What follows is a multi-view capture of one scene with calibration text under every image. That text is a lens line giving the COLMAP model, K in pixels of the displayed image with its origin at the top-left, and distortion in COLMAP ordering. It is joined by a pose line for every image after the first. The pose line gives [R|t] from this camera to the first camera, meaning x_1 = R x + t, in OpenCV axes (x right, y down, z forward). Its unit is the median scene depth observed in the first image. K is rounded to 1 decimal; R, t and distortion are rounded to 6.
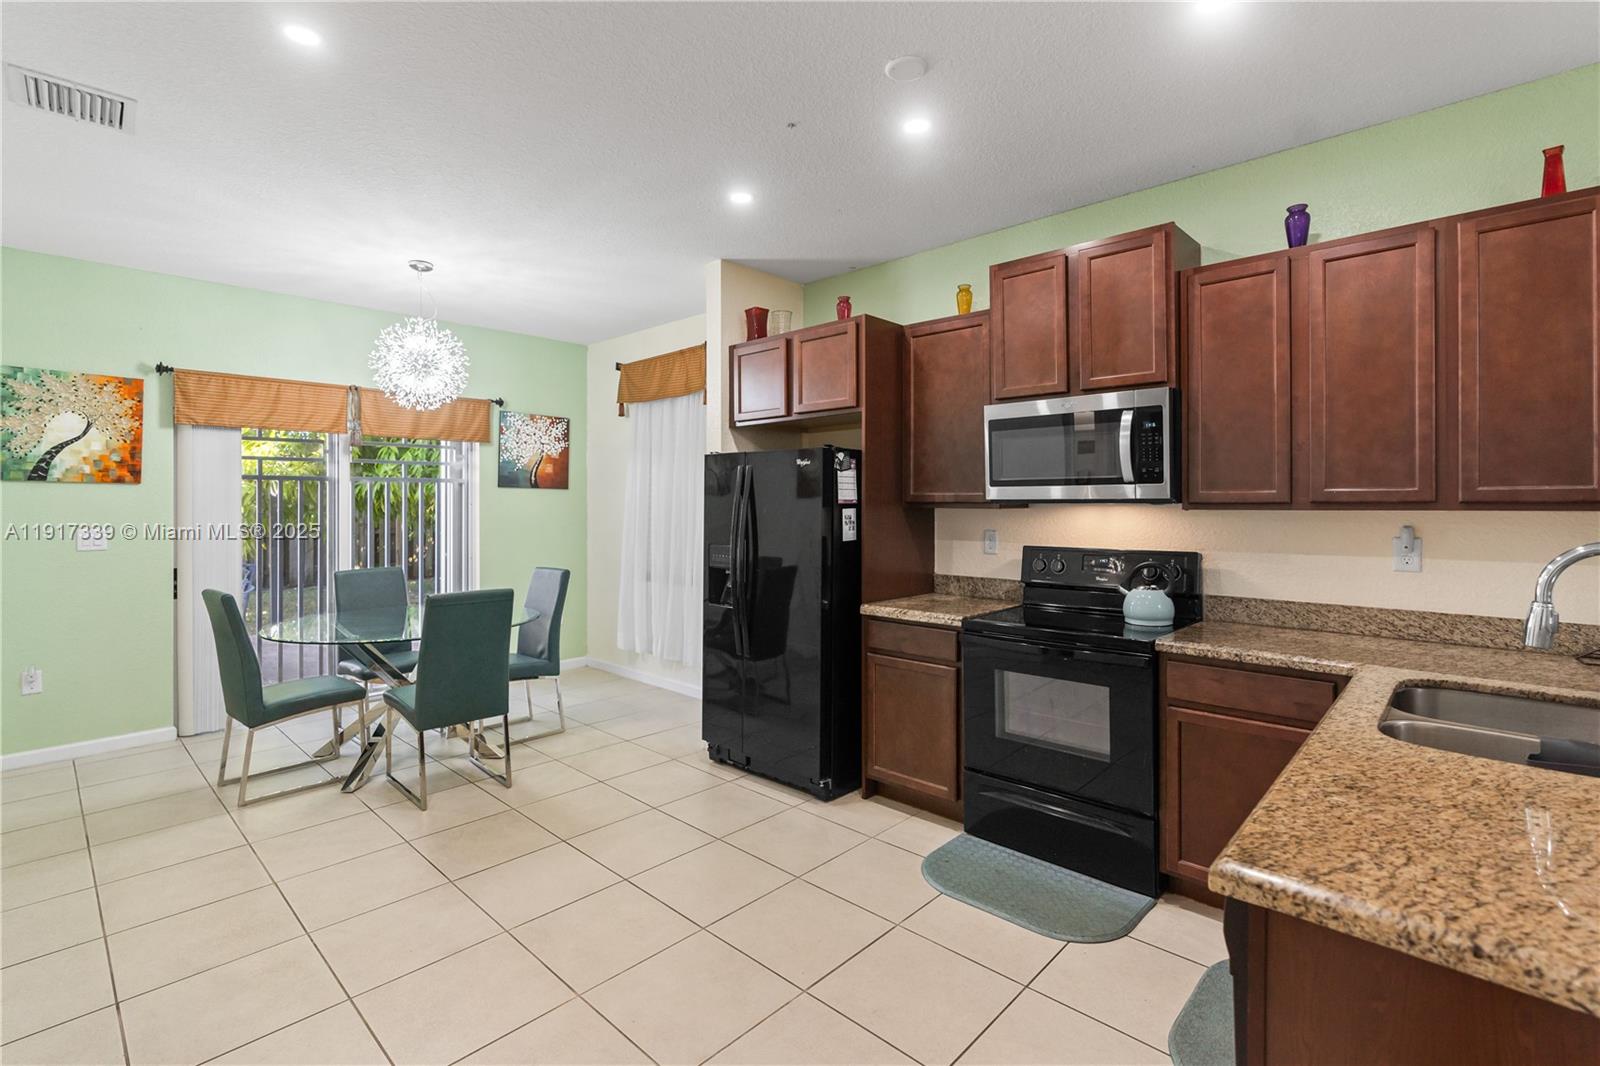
lens RADIAL K [[732.5, 0, 799.7], [0, 732.5, 502.1], [0, 0, 1]] dist [-0.004138, 0.000623]
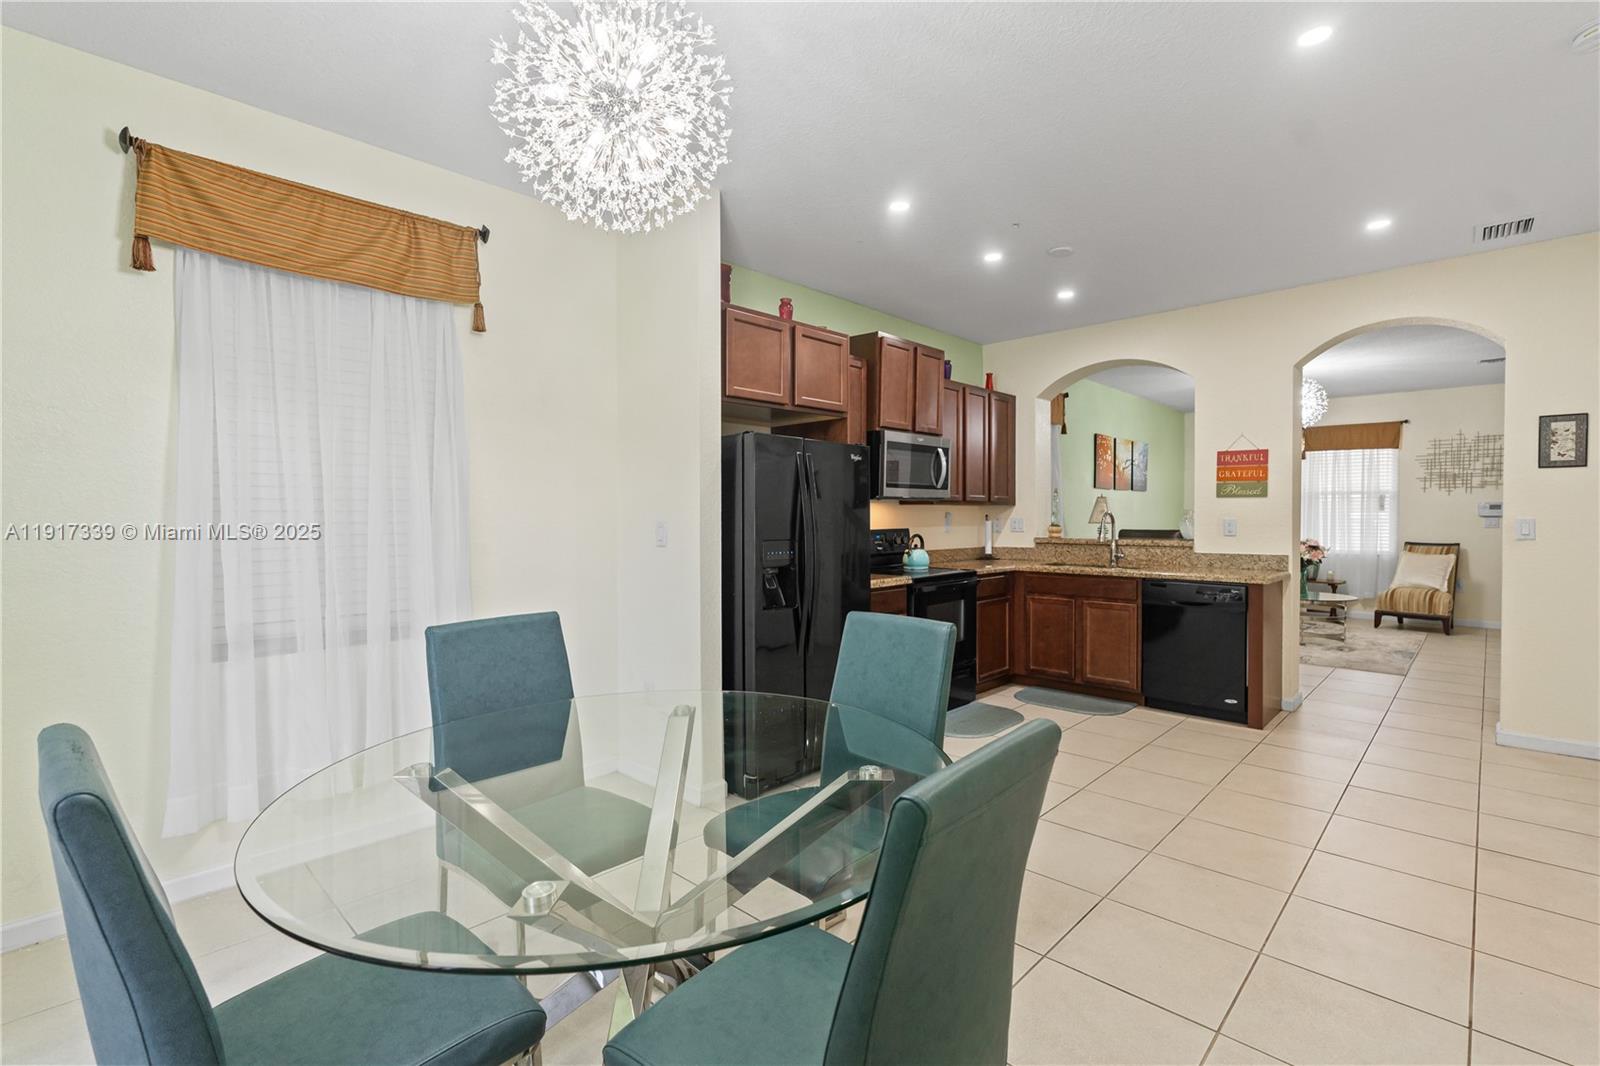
lens RADIAL K [[724.2, 0, 801.9], [0, 724.2, 525.6], [0, 0, 1]] dist [-0.002733, 0.000971]
pose [[0.005979, -0.013551, 0.999890, -0.903339], [0.002169, 0.999906, 0.013538, 0.026856], [-0.999980, 0.002088, 0.006008, 0.899533]]
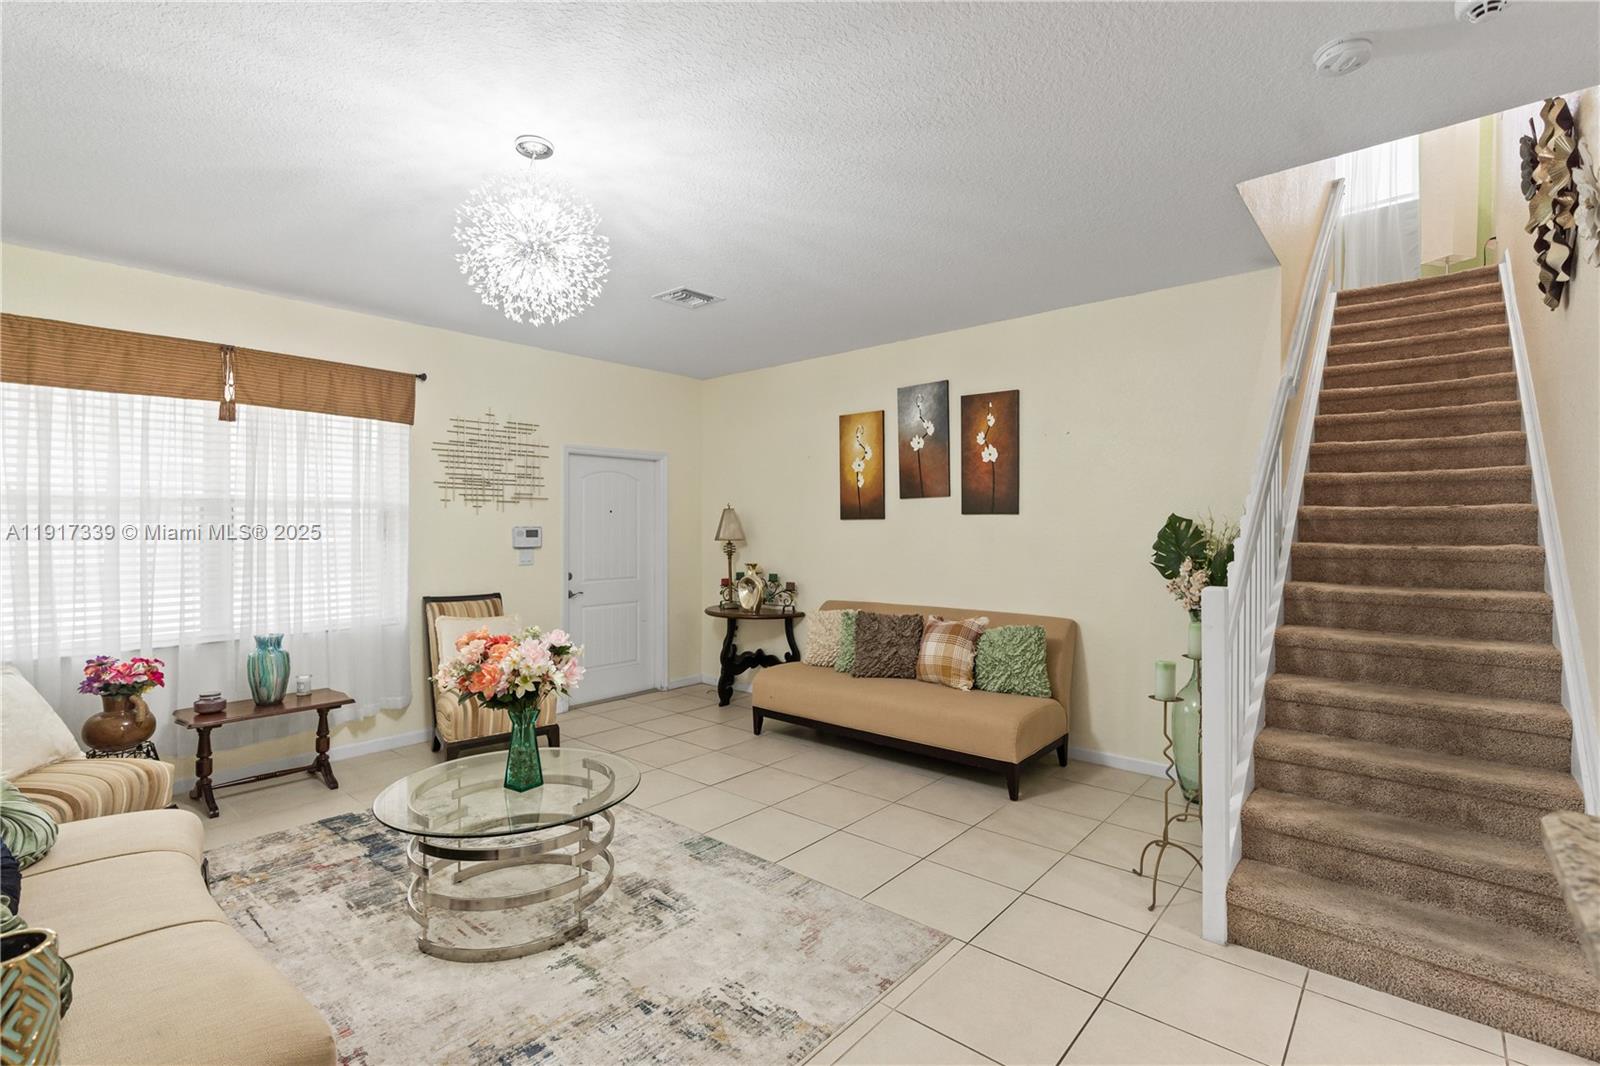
lens RADIAL K [[725.1, 0, 802.2], [0, 725.1, 522.3], [0, 0, 1]] dist [-0.008936, 0.001023]
pose [[-0.998677, -0.000170, -0.051412, 0.666246], [-0.000021, 0.999996, -0.002900, -0.009137], [0.051413, -0.002895, -0.998673, 0.334485]]
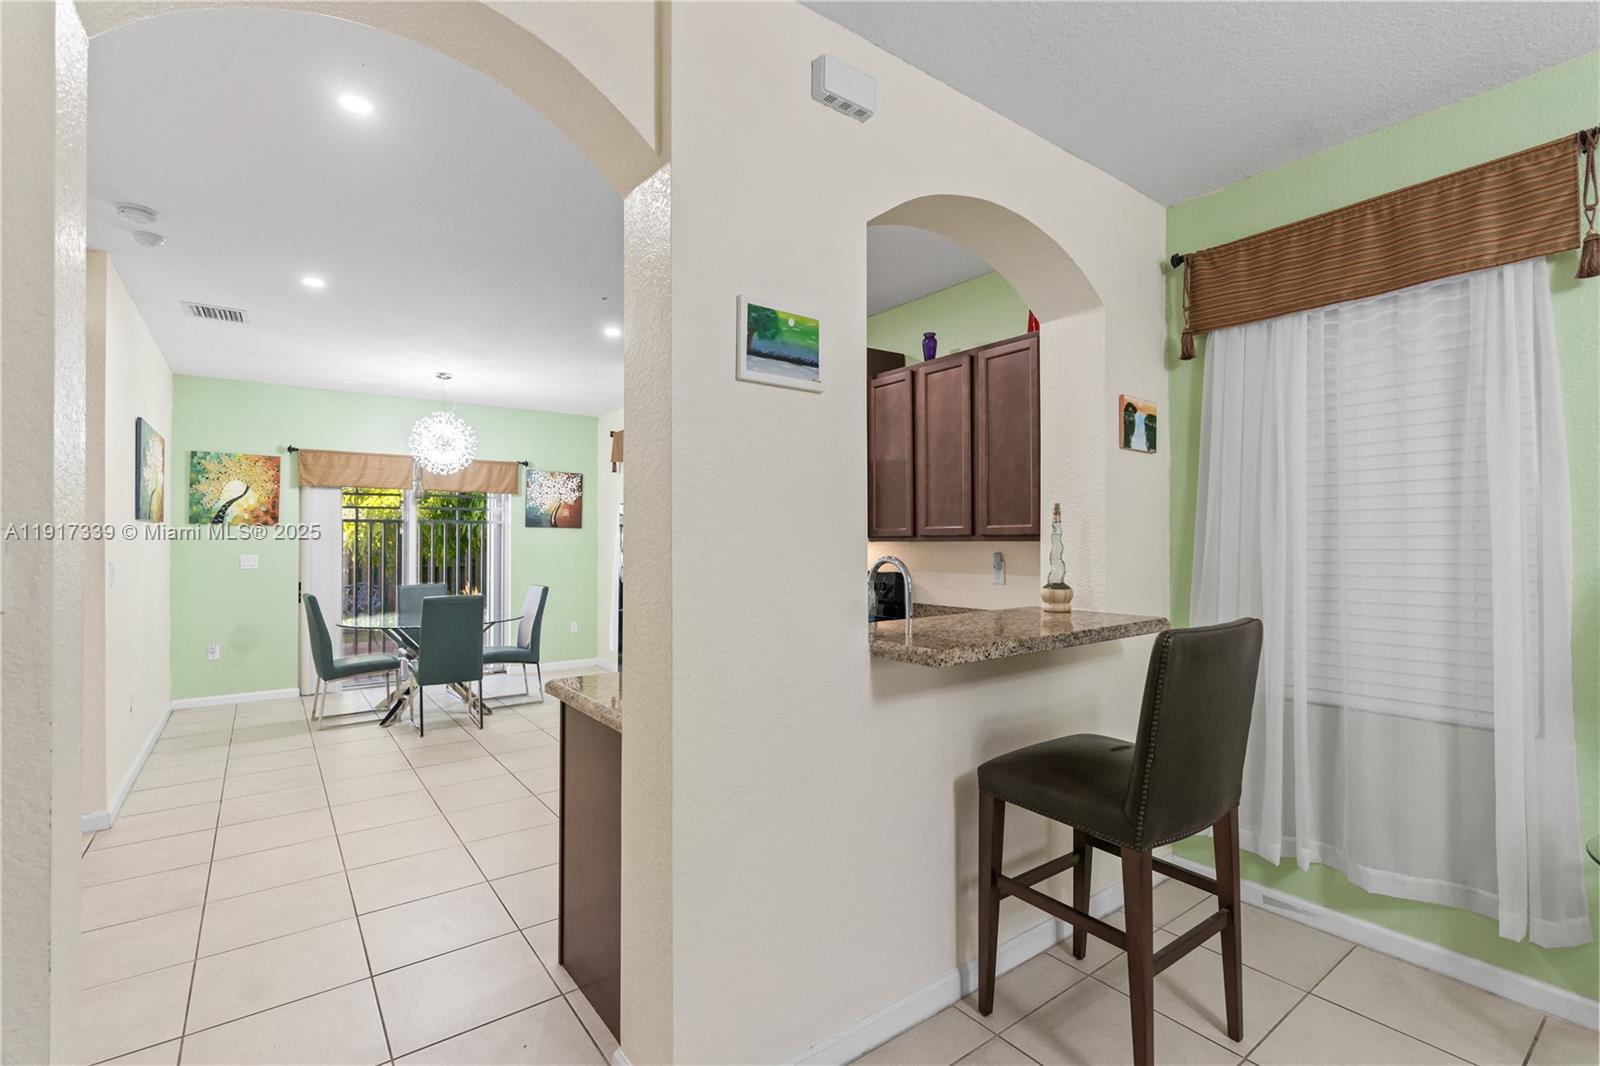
lens RADIAL K [[722.7, 0, 805.0], [0, 722.7, 532.5], [0, 0, 1]] dist [-0.010590, 0.003791]
pose [[0.985602, -0.001649, -0.169076, 0.433772], [-0.000158, 0.999943, -0.010672, 0.004905], [0.169084, 0.010545, 0.985545, -0.290137]]
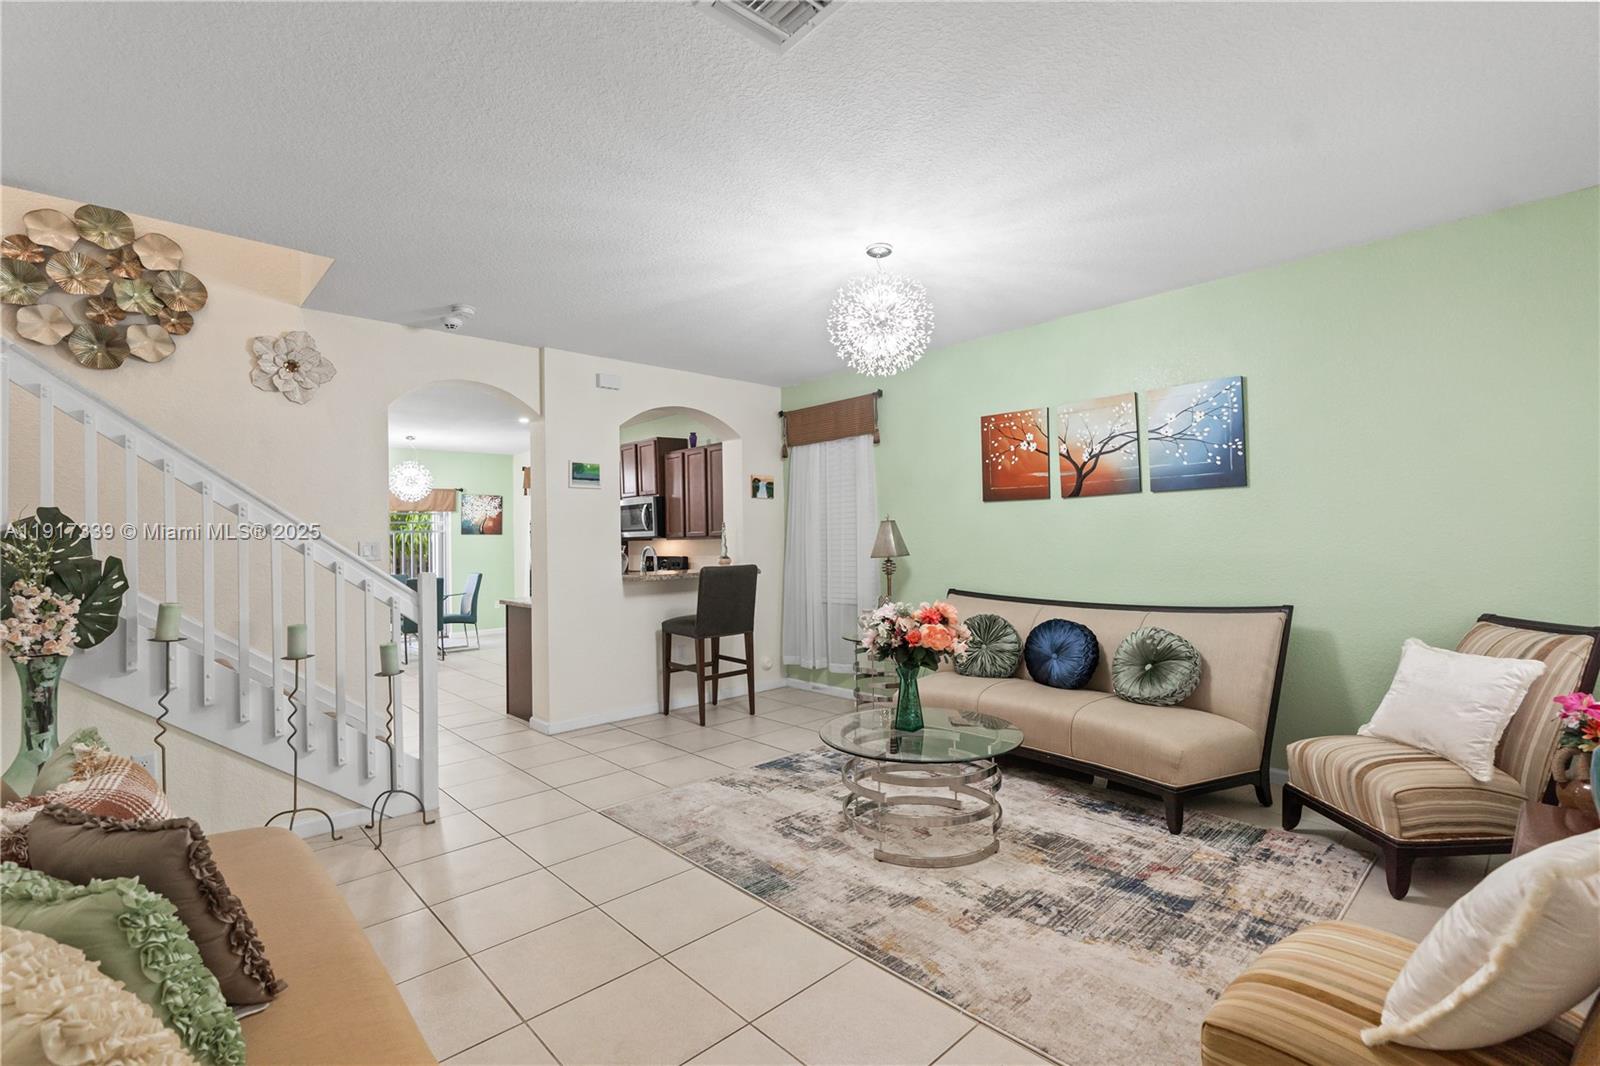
lens RADIAL K [[724.2, 0, 801.9], [0, 724.2, 525.6], [0, 0, 1]] dist [-0.002733, 0.000971]
pose [[0.997860, -0.020487, -0.062095, 0.812787], [0.019445, 0.999660, -0.017344, 0.008722], [0.062429, 0.016099, 0.997920, -1.133279]]
